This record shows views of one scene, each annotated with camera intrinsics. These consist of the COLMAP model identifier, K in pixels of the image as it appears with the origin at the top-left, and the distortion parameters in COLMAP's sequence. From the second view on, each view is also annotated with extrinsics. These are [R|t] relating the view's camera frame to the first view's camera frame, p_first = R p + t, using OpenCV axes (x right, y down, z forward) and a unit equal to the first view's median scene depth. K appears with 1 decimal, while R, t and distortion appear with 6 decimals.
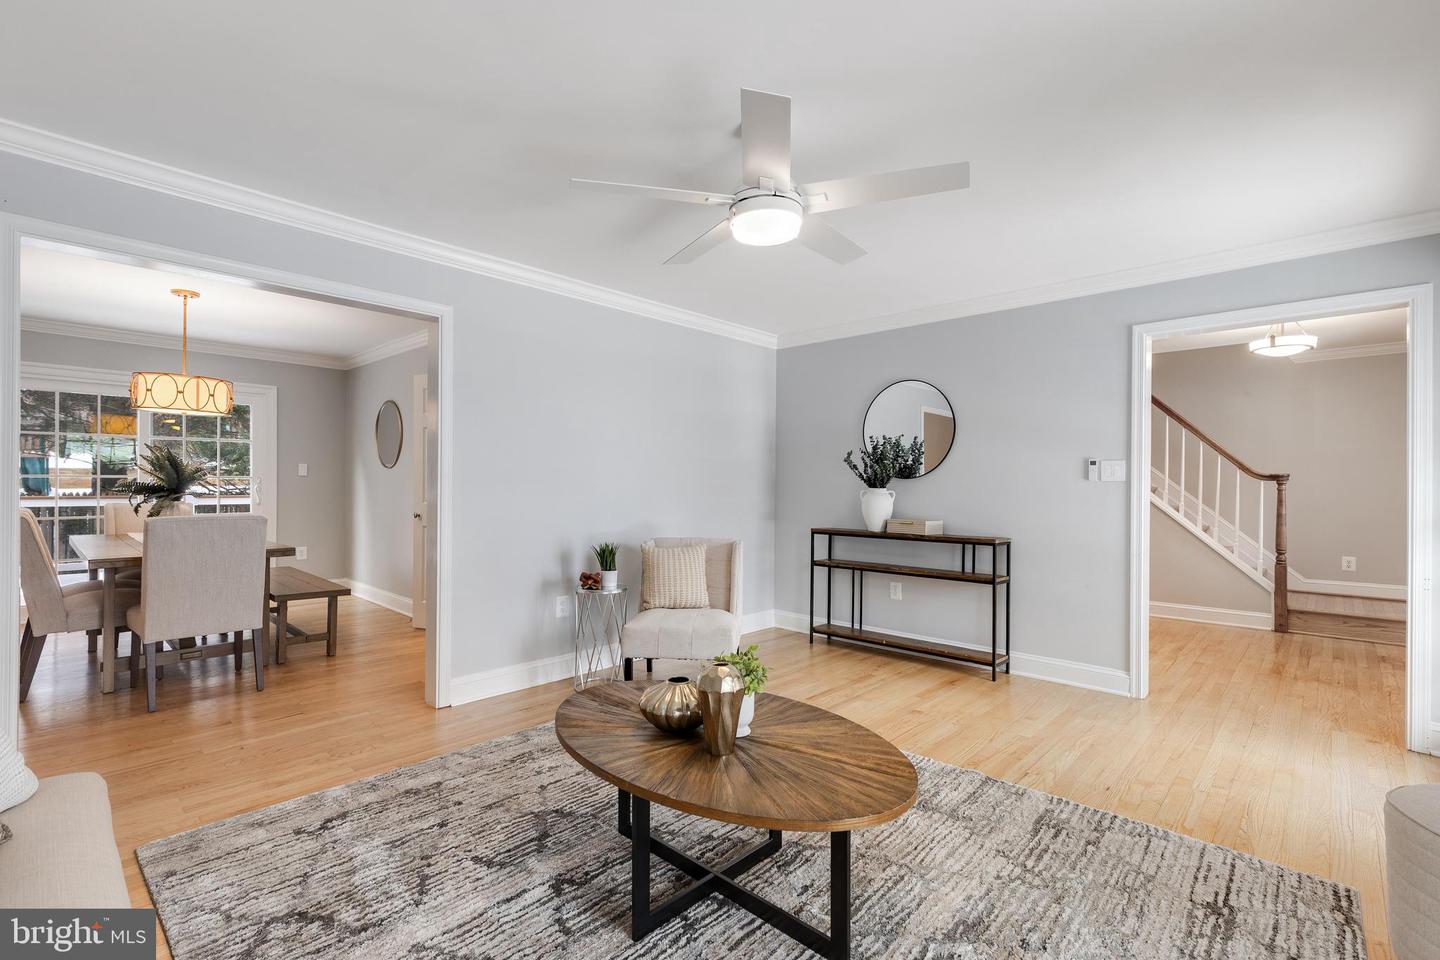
lens RADIAL K [[647.5, 0, 719.5], [0, 647.5, 474.9], [0, 0, 1]] dist [0.007442, 0.001286]
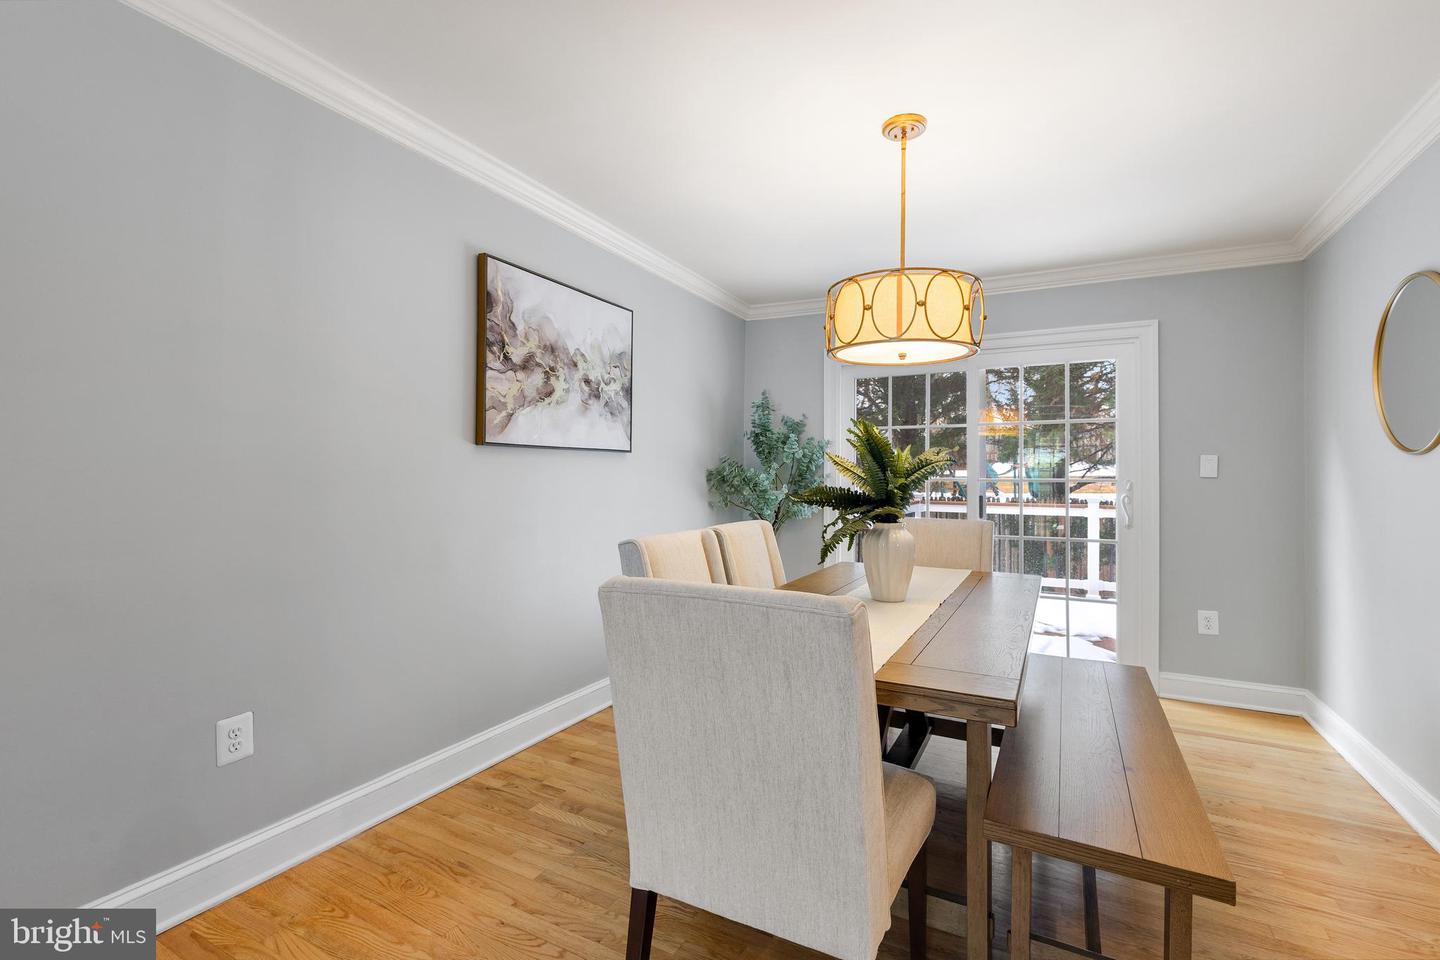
lens RADIAL K [[647.5, 0, 721.5], [0, 647.5, 471.4], [0, 0, 1]] dist [0.007442, 0.001286]
pose [[0.276156, -0.015577, -0.960987, -0.168452], [0.003710, 0.999878, -0.015141, 0.002325], [0.961106, 0.000616, 0.276180, 0.331671]]
